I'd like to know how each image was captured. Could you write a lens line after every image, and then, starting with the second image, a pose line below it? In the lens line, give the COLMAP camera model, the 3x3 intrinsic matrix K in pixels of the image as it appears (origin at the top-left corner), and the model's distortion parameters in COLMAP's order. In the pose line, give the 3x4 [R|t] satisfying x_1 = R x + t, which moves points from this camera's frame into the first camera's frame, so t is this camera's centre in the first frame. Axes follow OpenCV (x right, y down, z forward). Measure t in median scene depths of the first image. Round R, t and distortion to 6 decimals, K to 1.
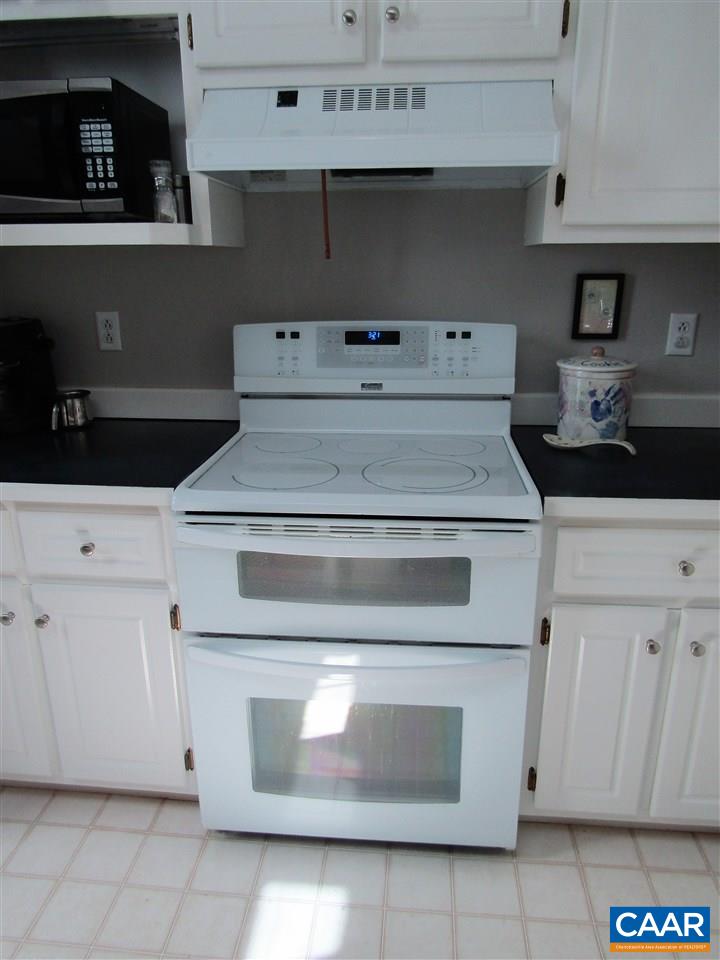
lens RADIAL K [[679.4, 0, 360.8], [0, 679.4, 481.8], [0, 0, 1]] dist [-0.008593, 0.002935]
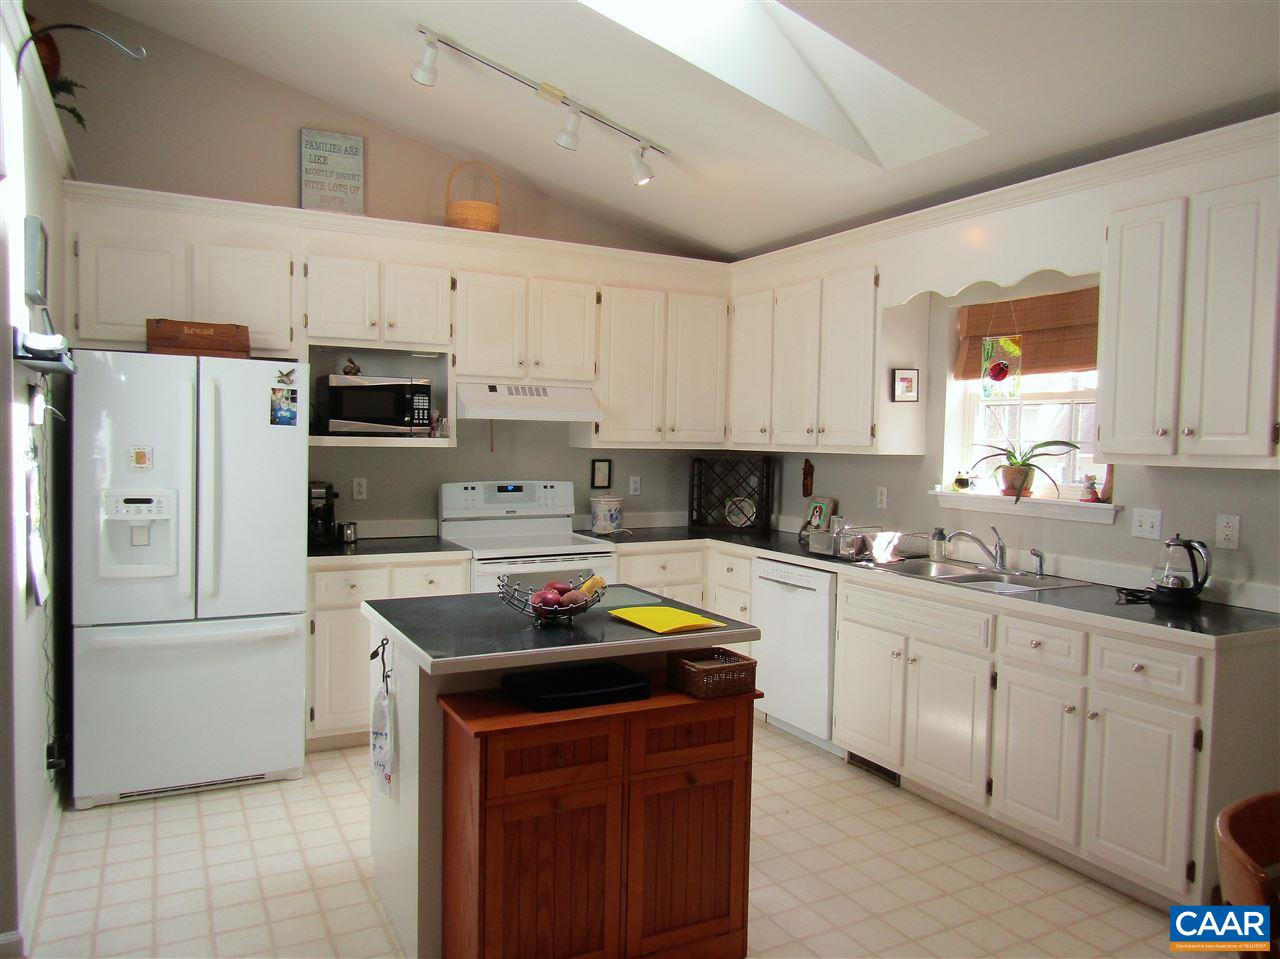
lens RADIAL K [[905.9, 0, 638.9], [0, 905.9, 479.4], [0, 0, 1]] dist [-0.008593, 0.002935]
pose [[0.837073, -0.007116, 0.547045, -1.170426], [0.148403, 0.965379, -0.214524, 0.411253], [-0.526579, 0.260755, 0.809148, -1.449580]]
